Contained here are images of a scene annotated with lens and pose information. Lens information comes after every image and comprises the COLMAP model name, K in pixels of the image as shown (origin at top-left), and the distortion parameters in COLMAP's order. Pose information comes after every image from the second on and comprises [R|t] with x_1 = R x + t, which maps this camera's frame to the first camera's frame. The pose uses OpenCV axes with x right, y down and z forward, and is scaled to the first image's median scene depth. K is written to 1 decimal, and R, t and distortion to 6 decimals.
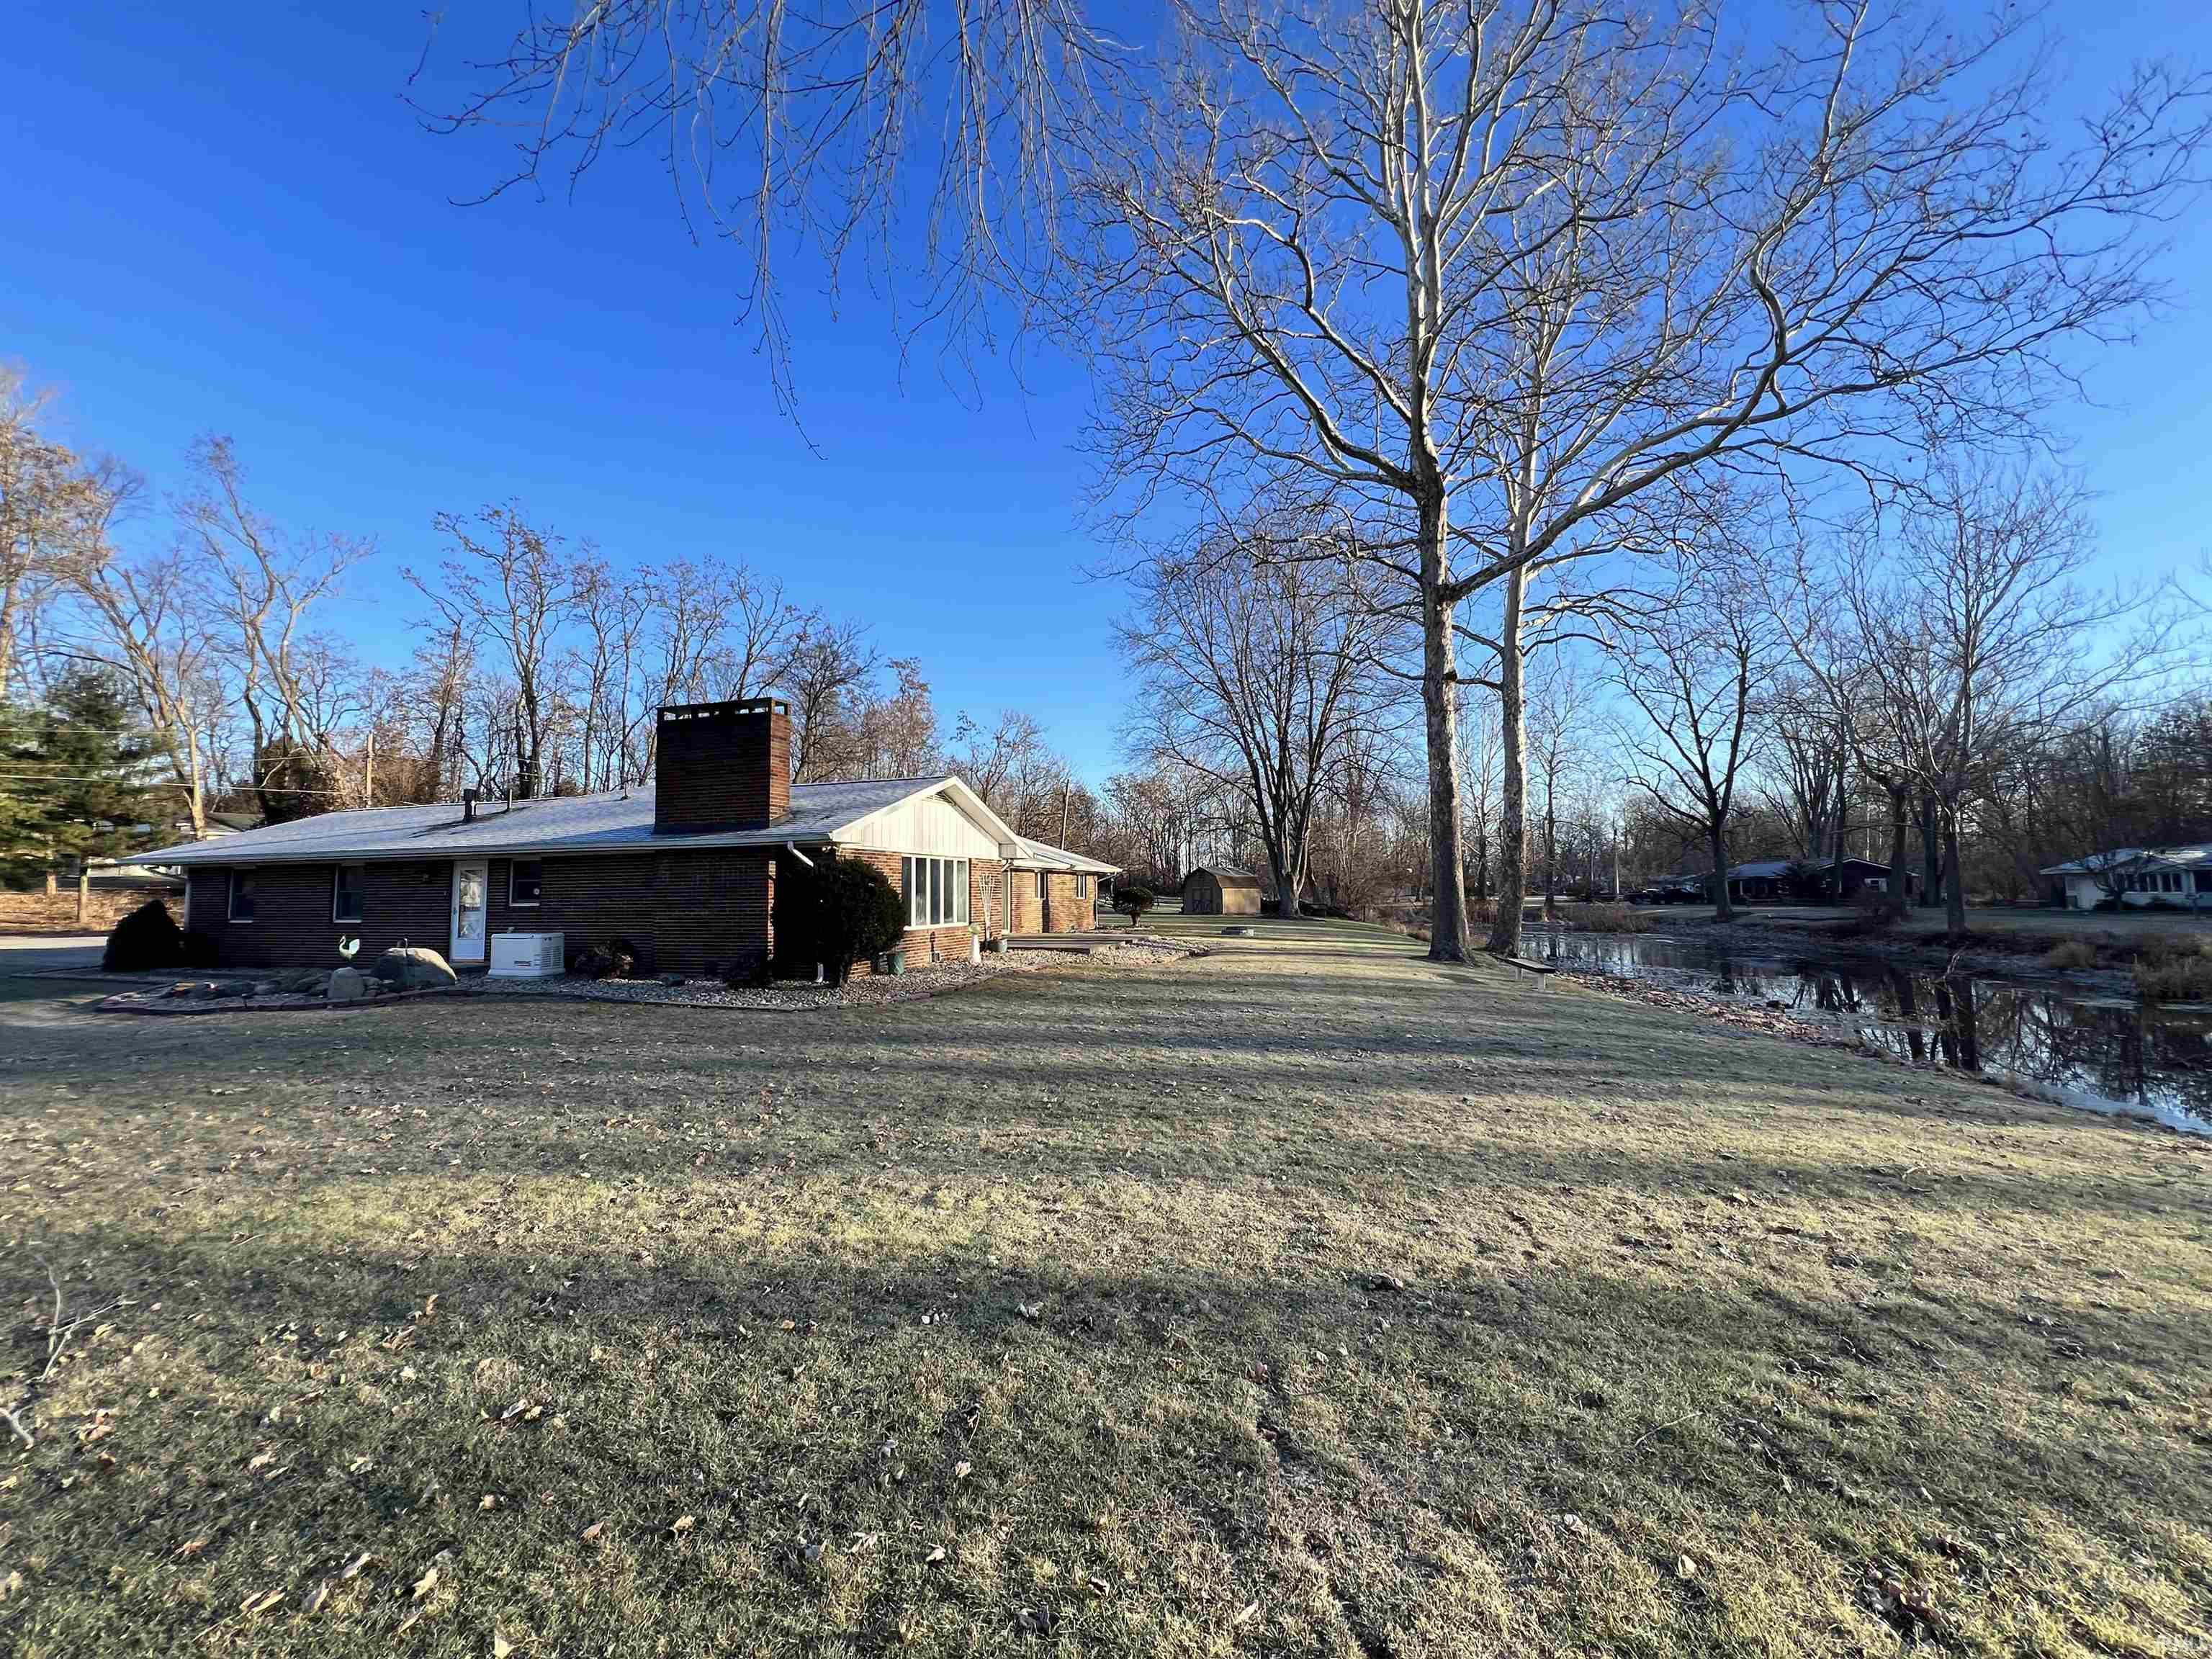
lens RADIAL K [[885.0, 0, 1103.6], [0, 885.0, 832.1], [0, 0, 1]] dist [-0.000414, -0.000015]
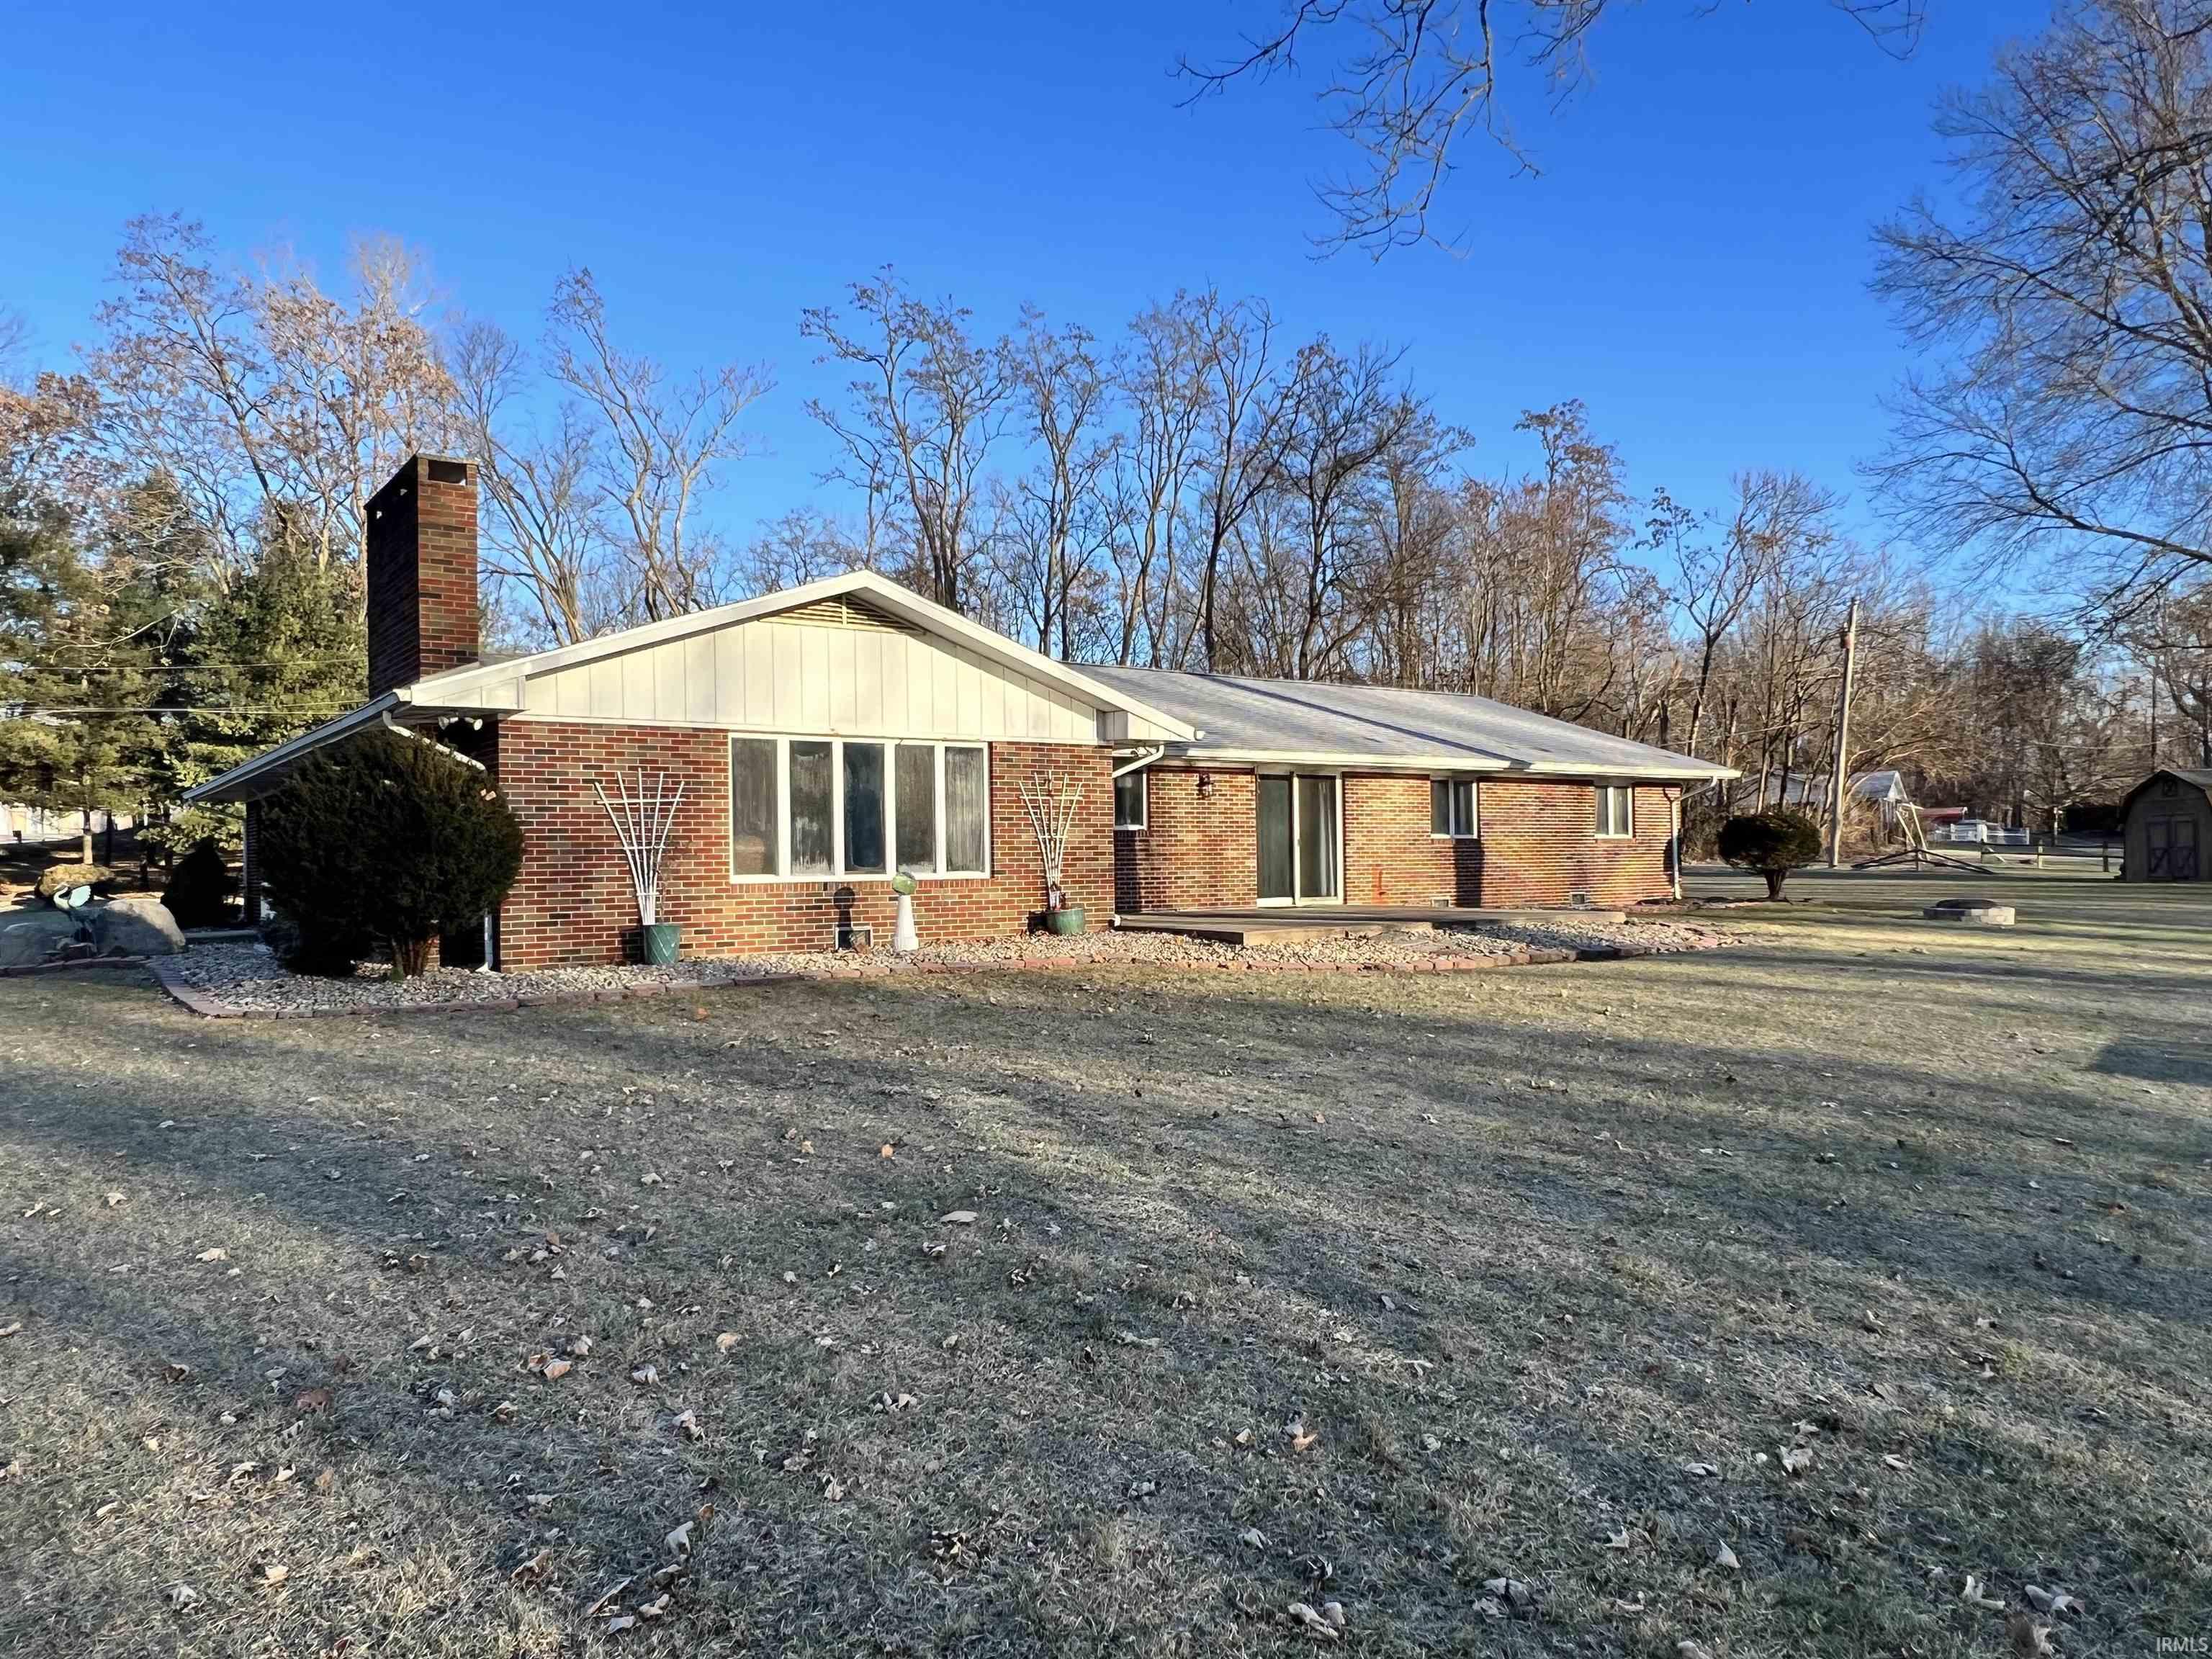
lens RADIAL K [[1502.7, 0, 1106.0], [0, 1502.7, 828.7], [0, 0, 1]] dist [0.008838, 0.003077]
pose [[0.806295, -0.015193, -0.591318, 0.367811], [0.047459, 0.998109, 0.039069, 0.045217], [0.589607, -0.059565, 0.805491, 0.346734]]
